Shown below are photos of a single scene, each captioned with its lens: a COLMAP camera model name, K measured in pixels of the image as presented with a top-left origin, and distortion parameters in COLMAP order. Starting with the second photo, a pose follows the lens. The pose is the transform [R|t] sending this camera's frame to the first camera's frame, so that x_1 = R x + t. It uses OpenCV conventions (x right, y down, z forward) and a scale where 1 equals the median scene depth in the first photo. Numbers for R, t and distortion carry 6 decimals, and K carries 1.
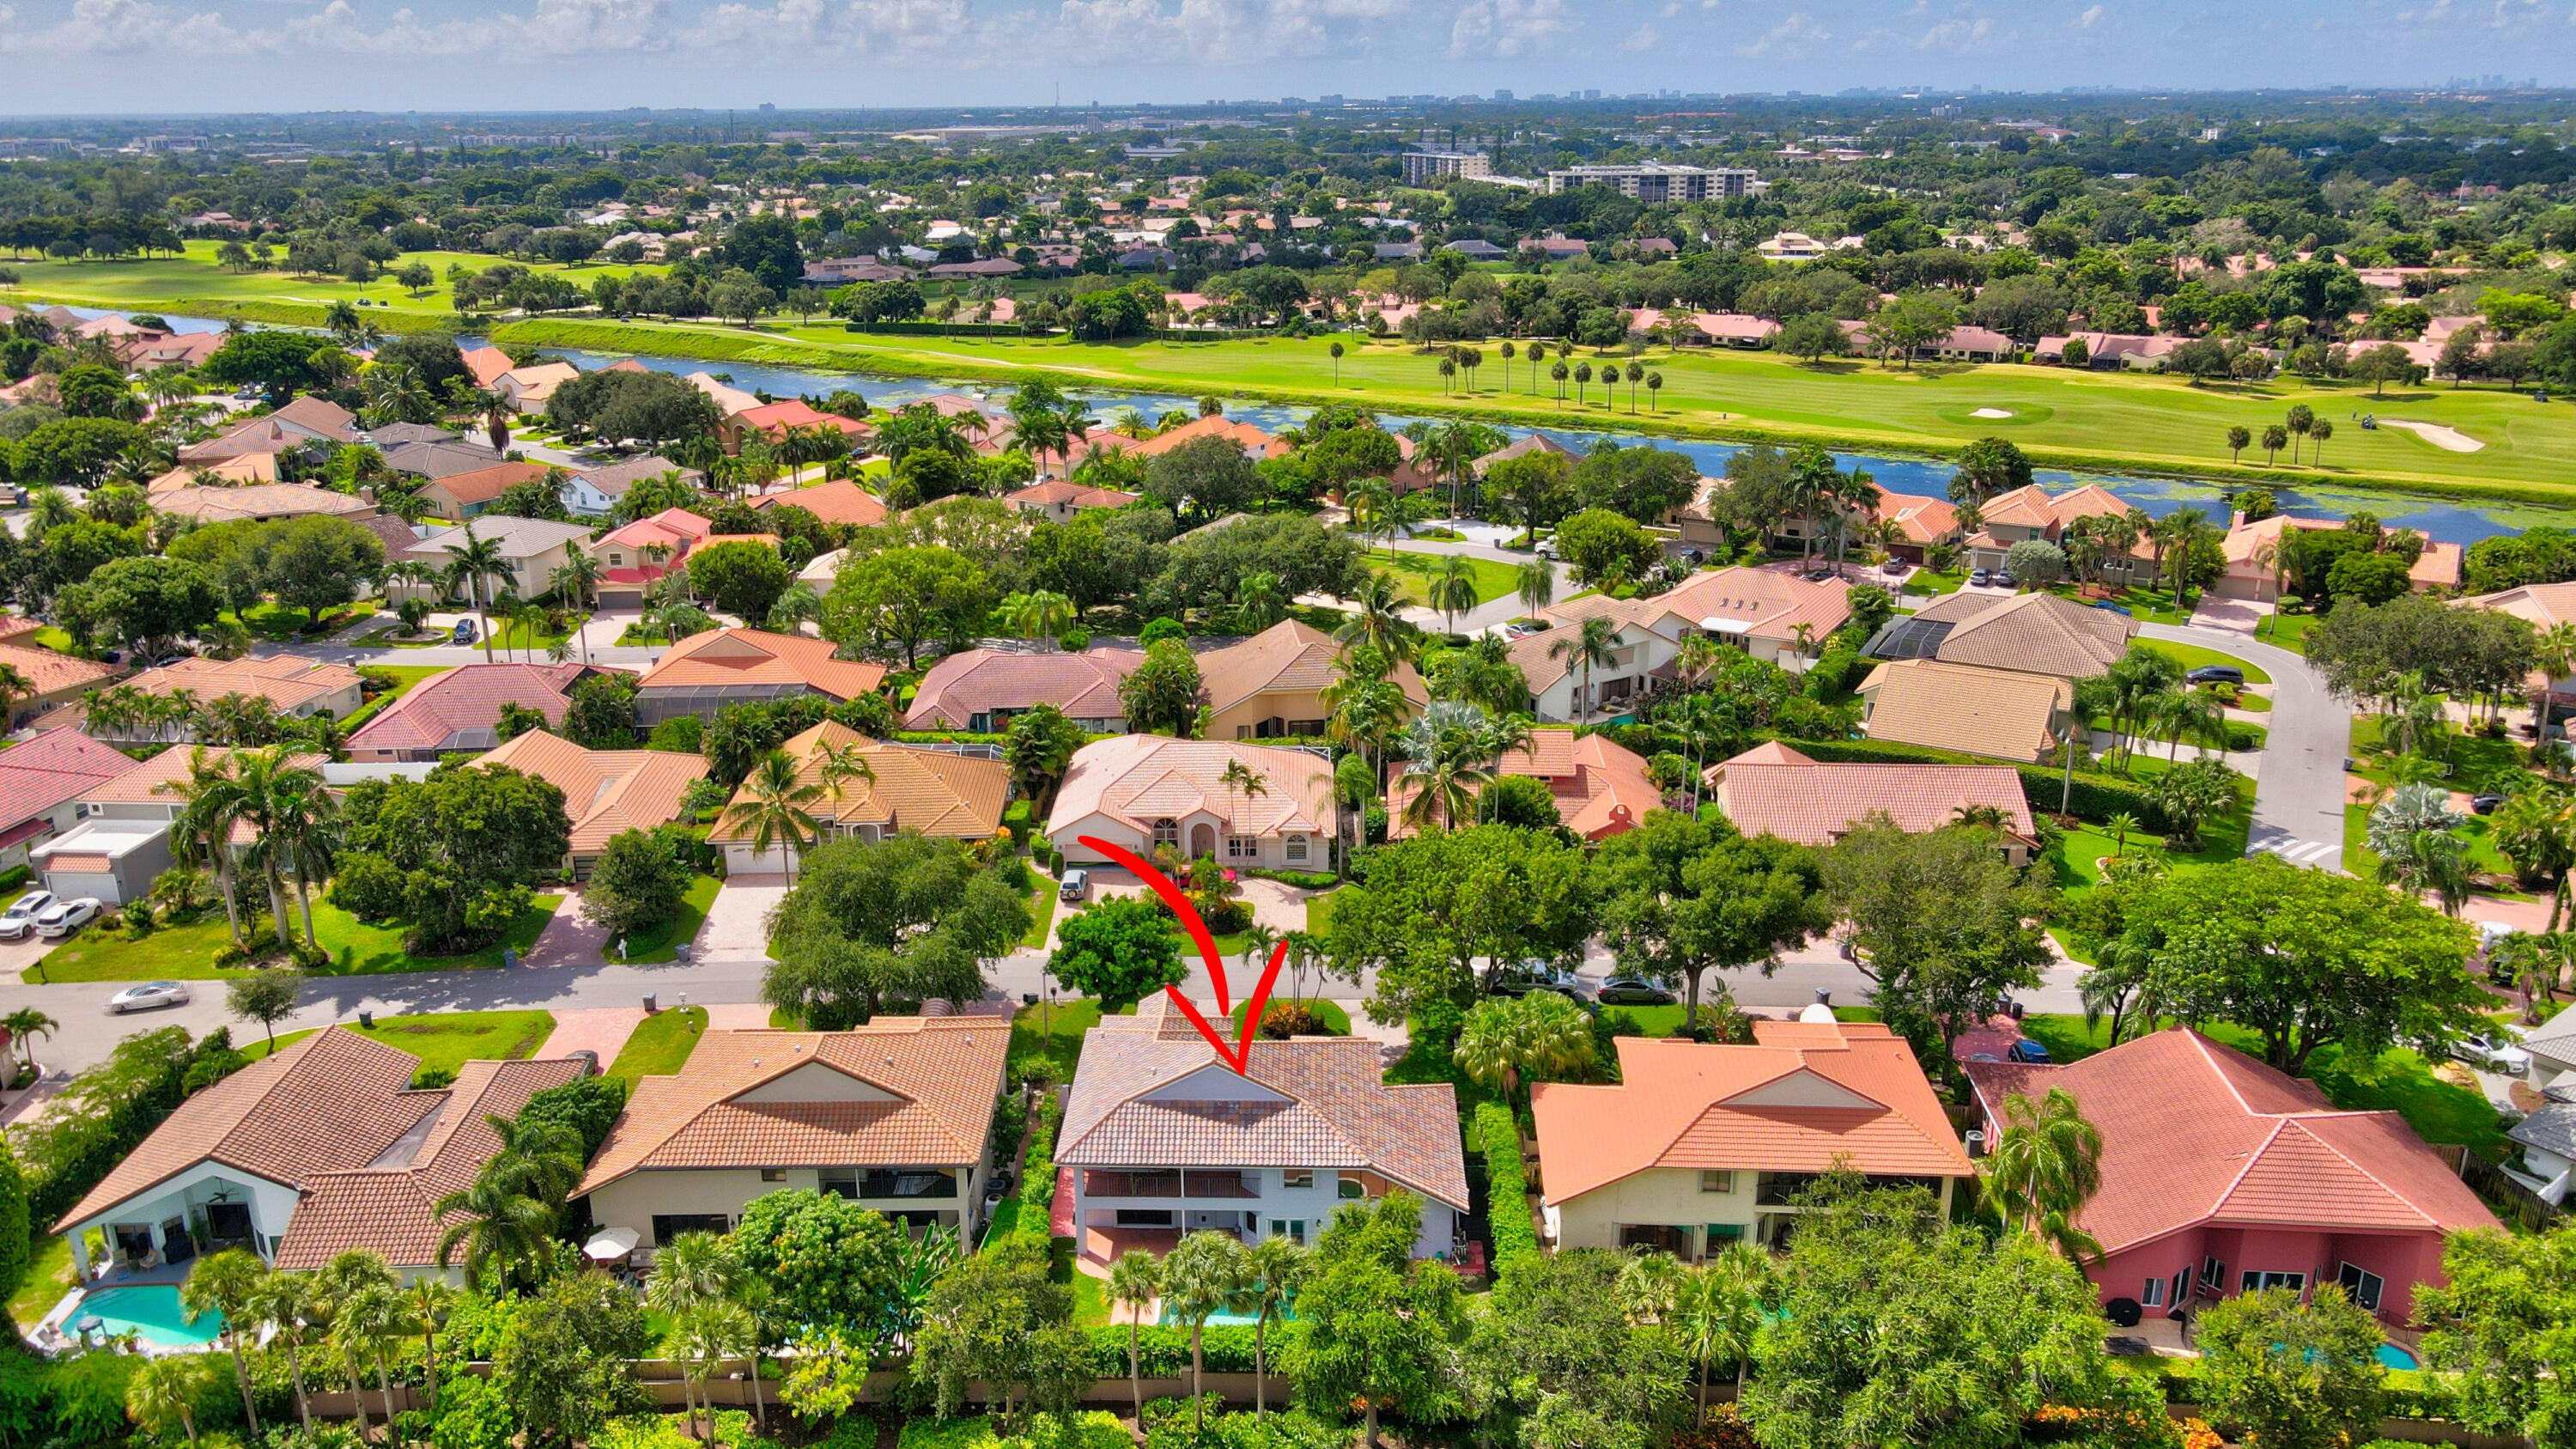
lens RADIAL K [[1920.9, 0, 1267.6], [0, 1920.9, 733.6], [0, 0, 1]] dist [-0.013759, 0.044936]
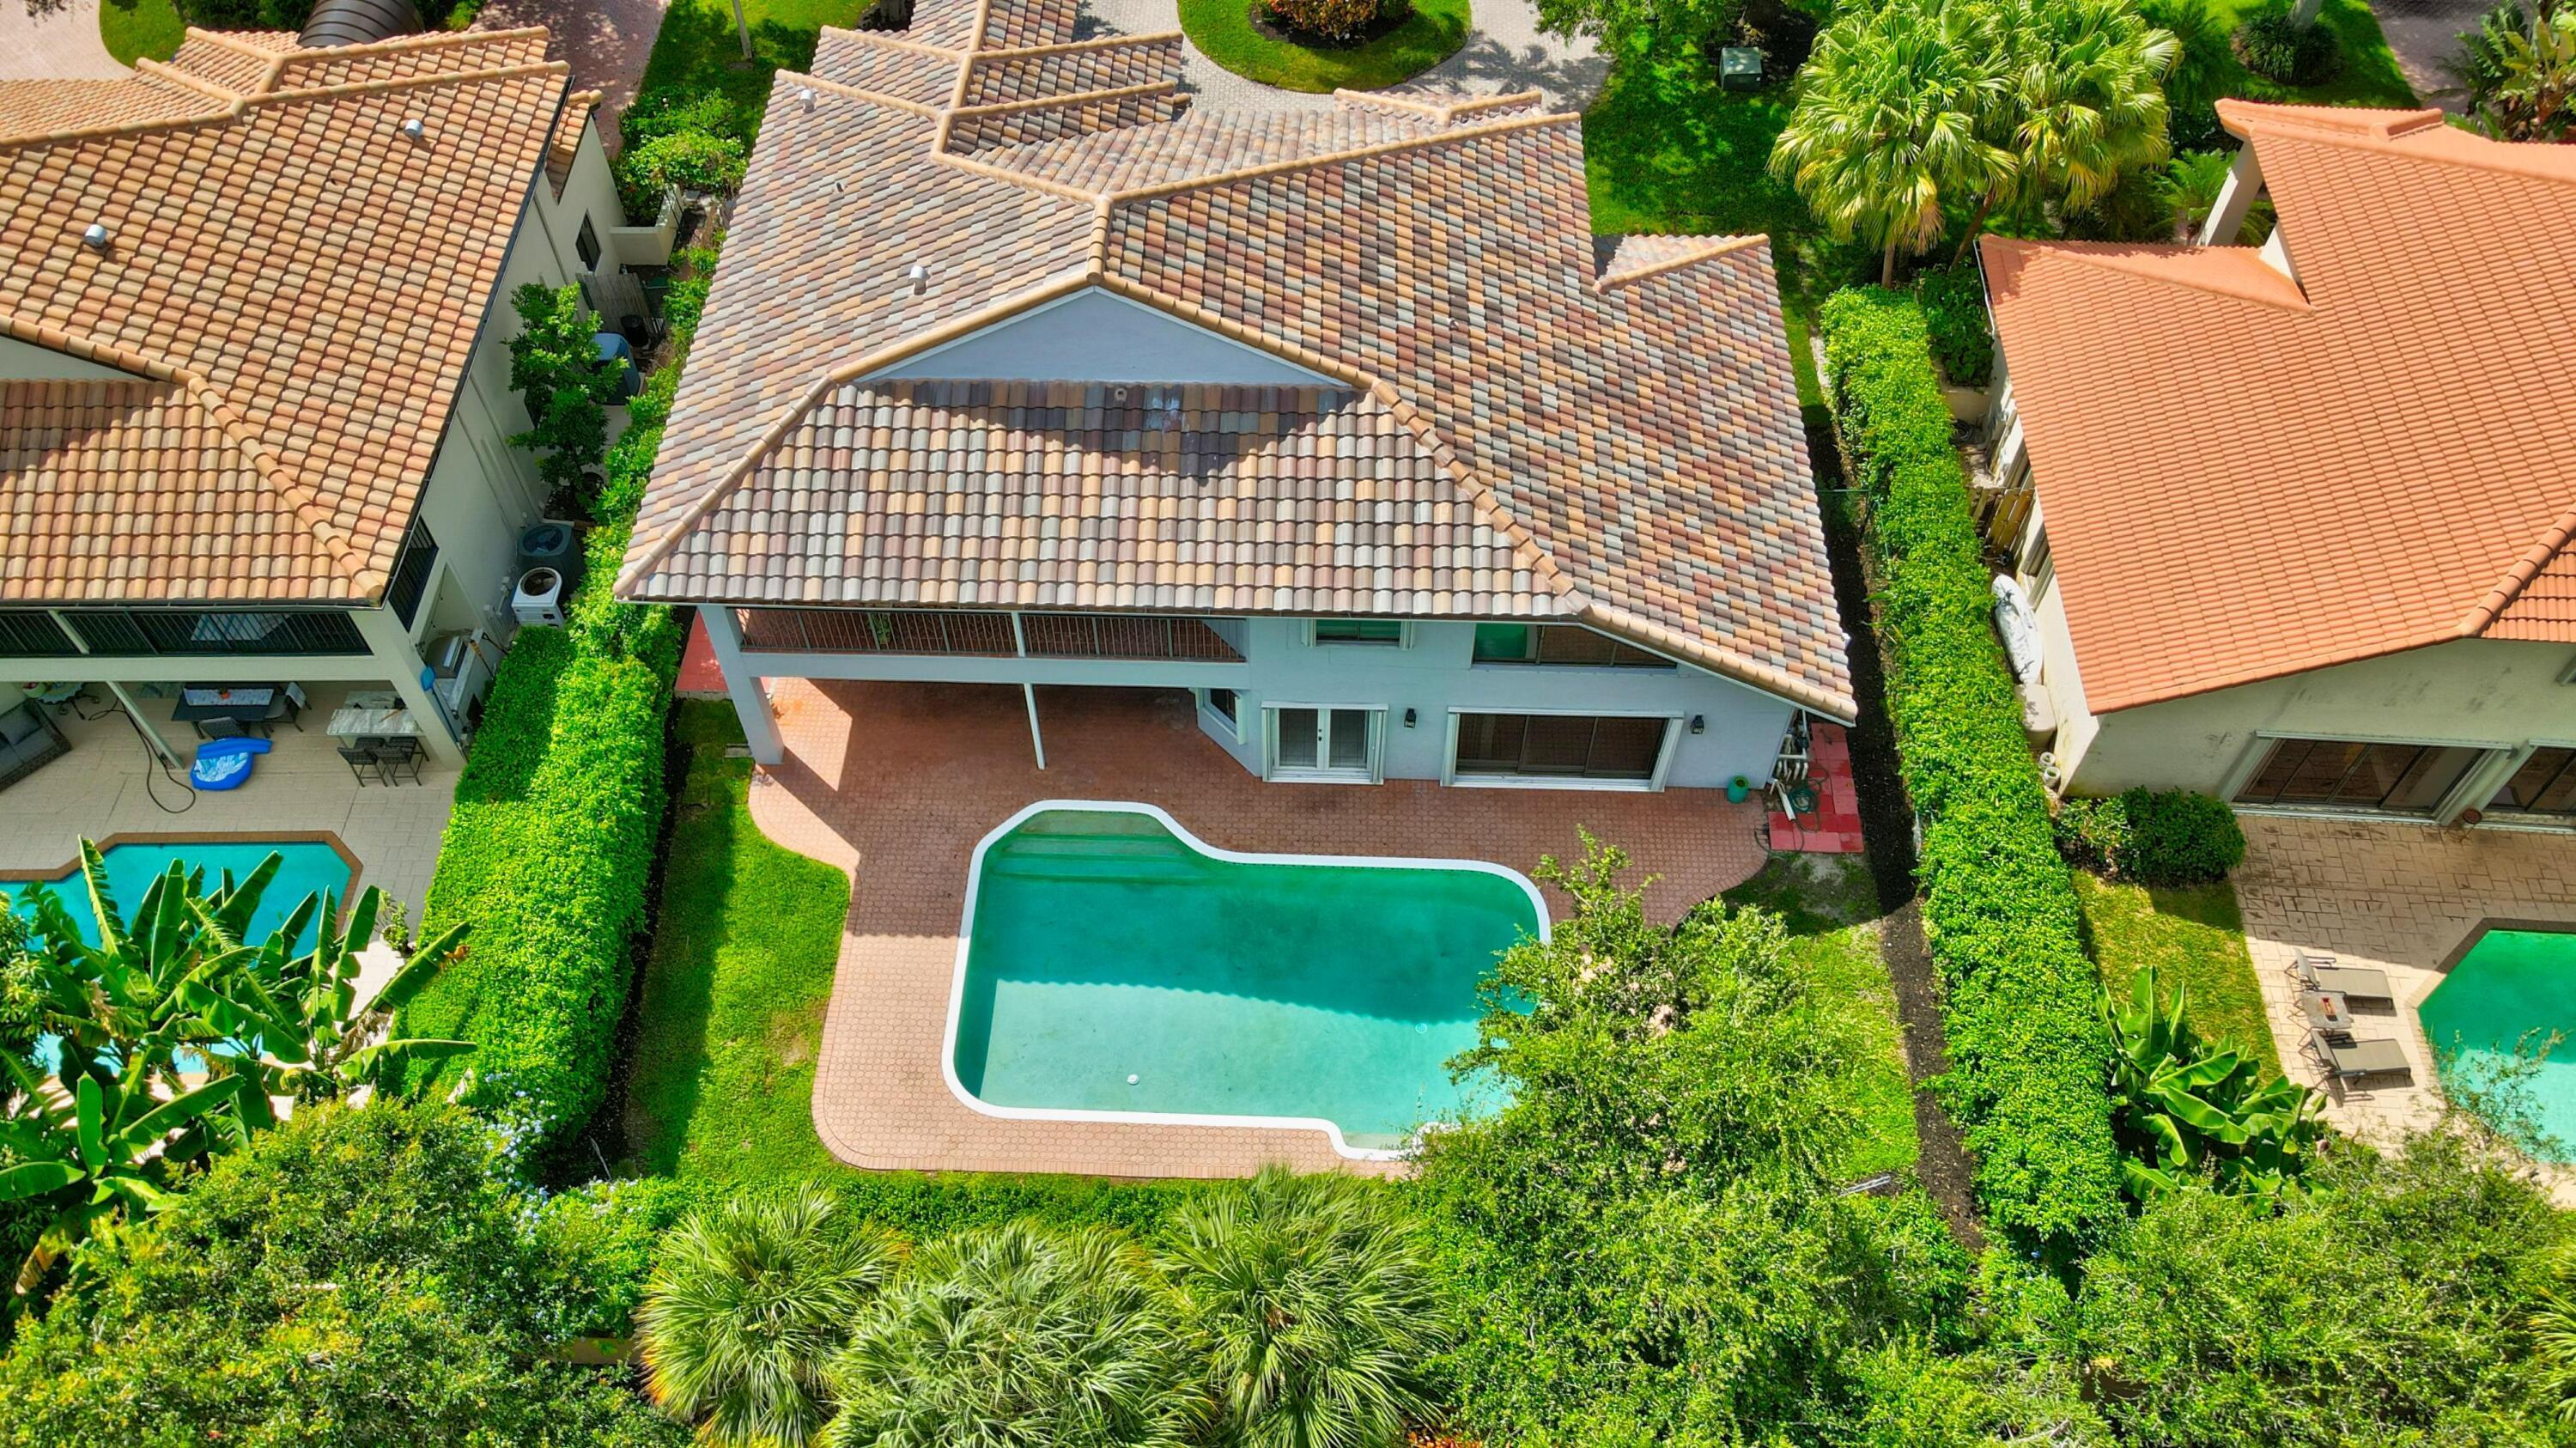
lens RADIAL K [[1920.8, 0, 1276.3], [0, 1920.8, 734.0], [0, 0, 1]] dist [-0.013759, 0.044936]
pose [[0.999989, 0.004620, 0.000749, 0.000891], [-0.004231, 0.823834, 0.566815, 0.043456], [0.002001, -0.566812, 0.823844, 0.541433]]
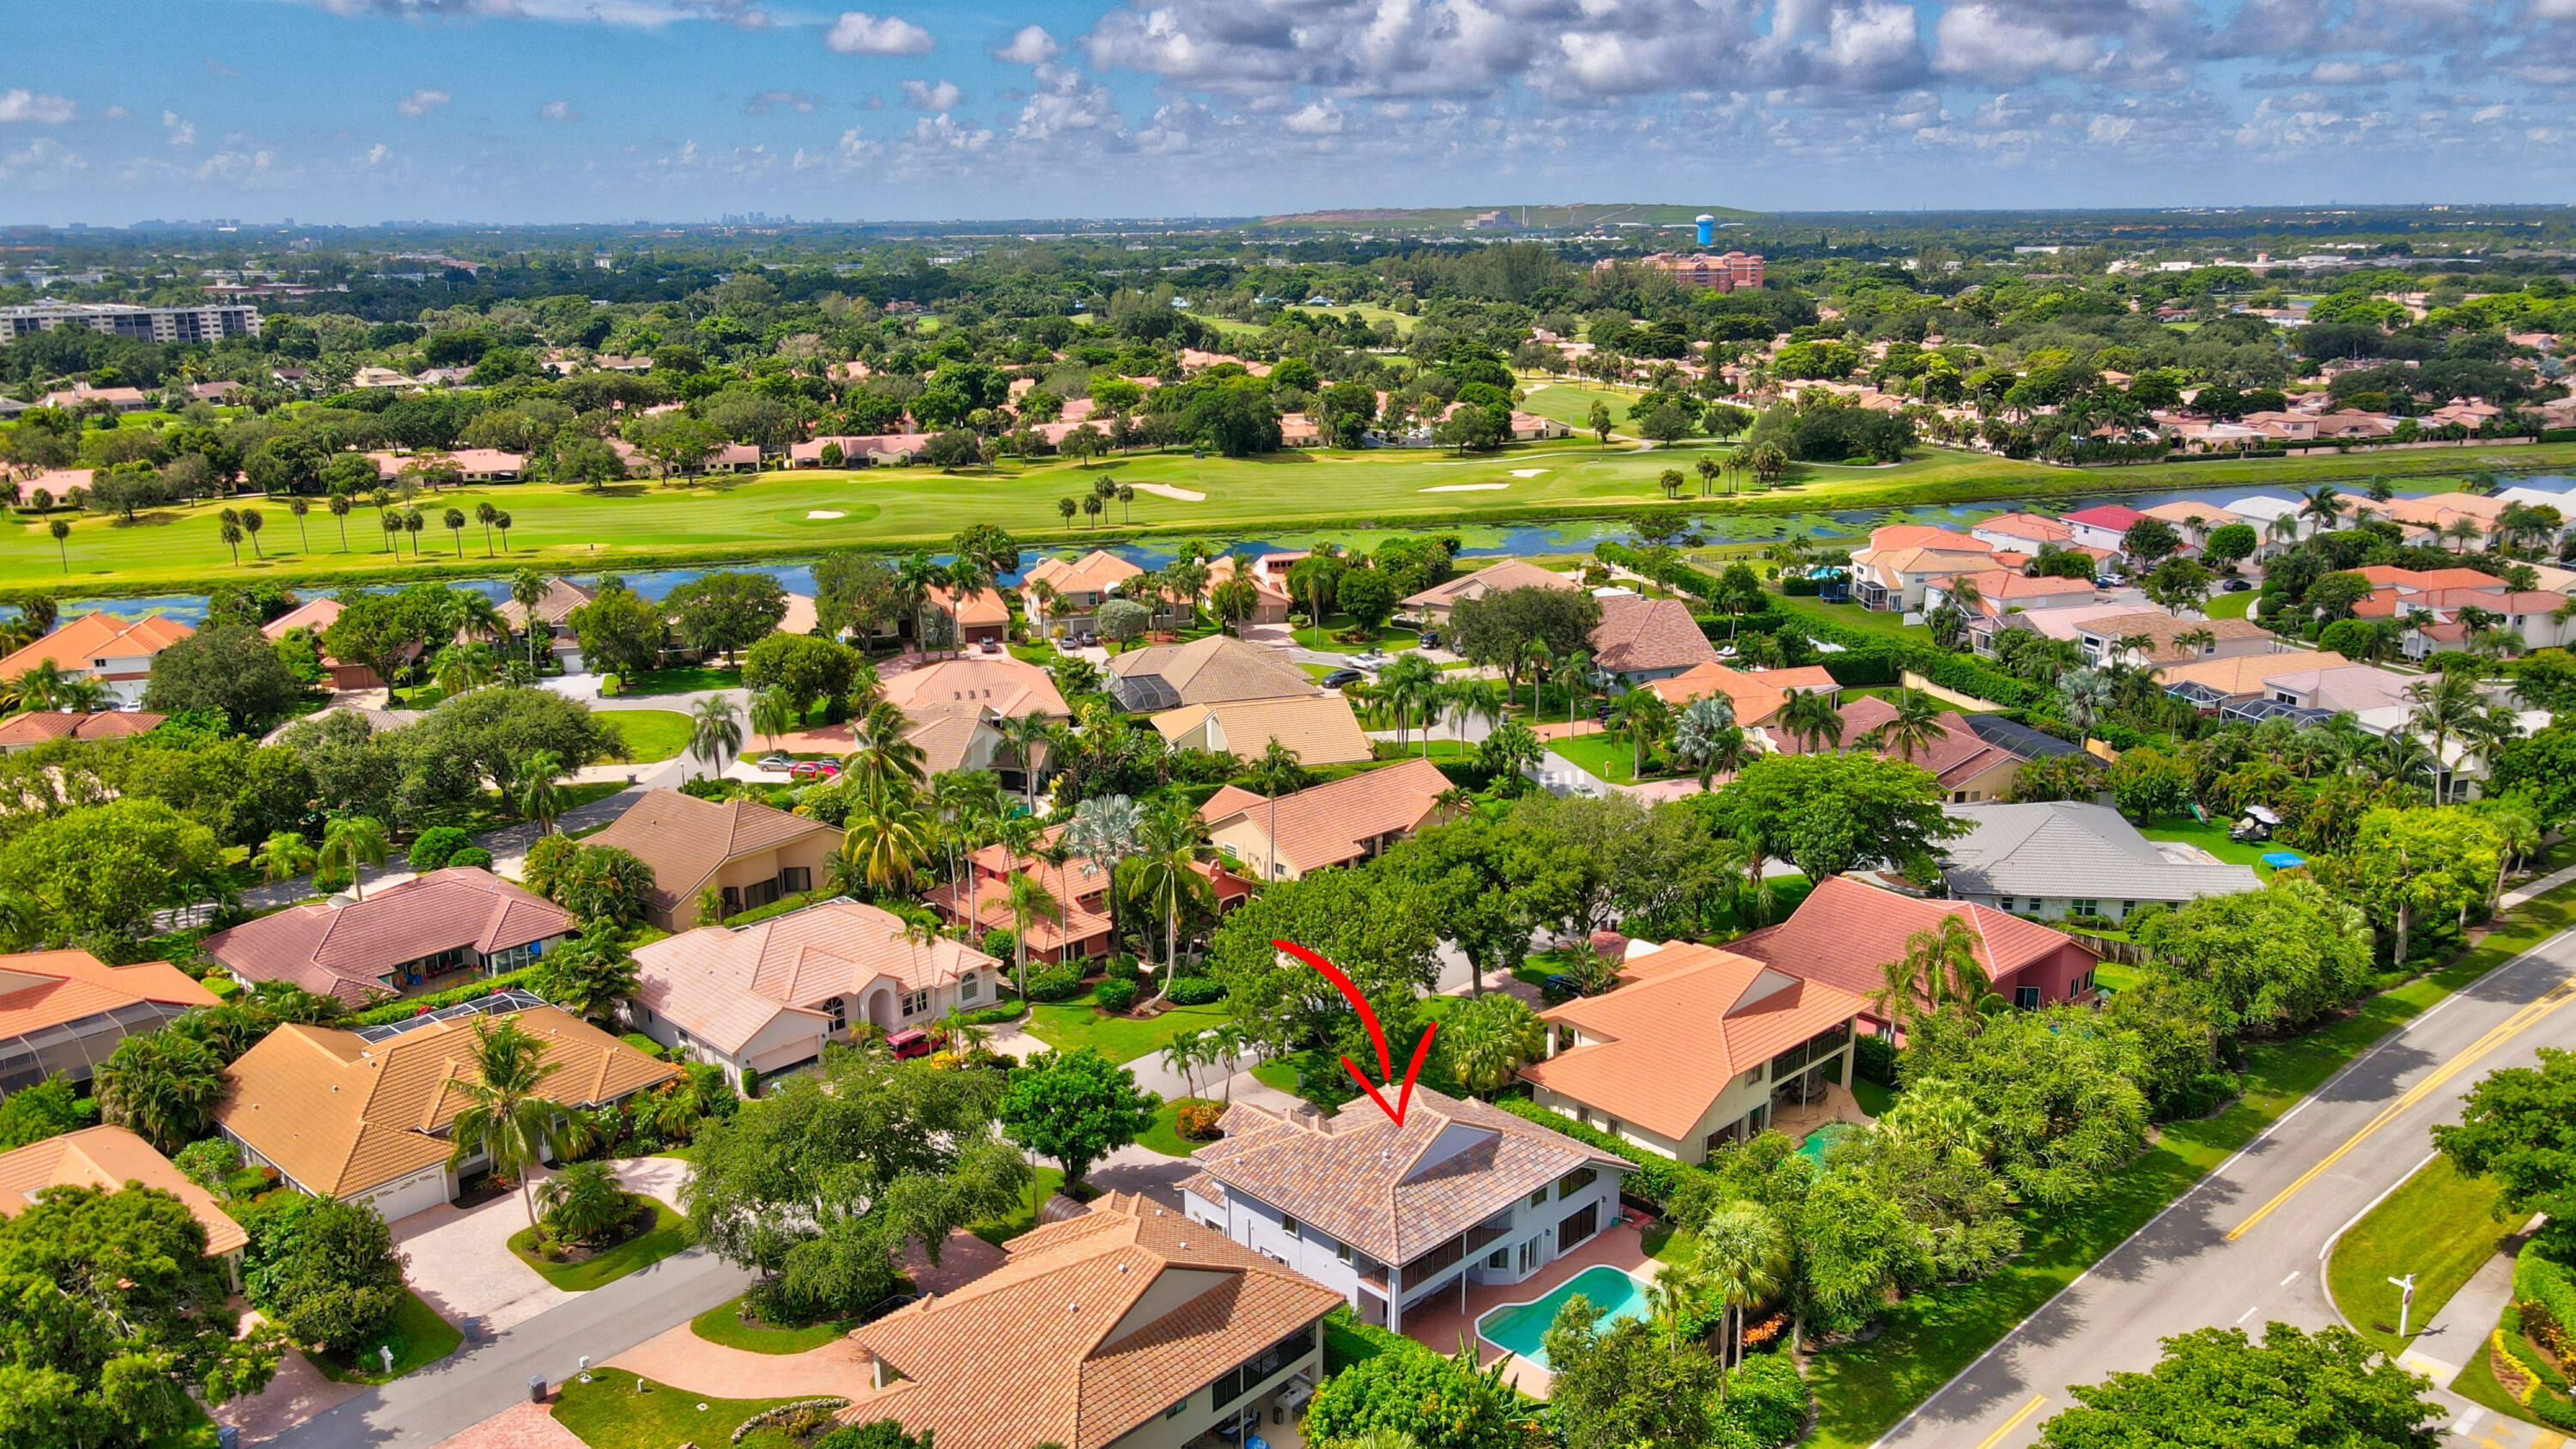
lens RADIAL K [[1920.9, 0, 1282.0], [0, 1920.9, 732.3], [0, 0, 1]] dist [-0.013759, 0.044936]
pose [[0.689727, -0.186648, 0.699600, -0.593085], [0.231585, 0.972318, 0.031090, -0.064940], [-0.686036, 0.140573, 0.713858, 0.227460]]
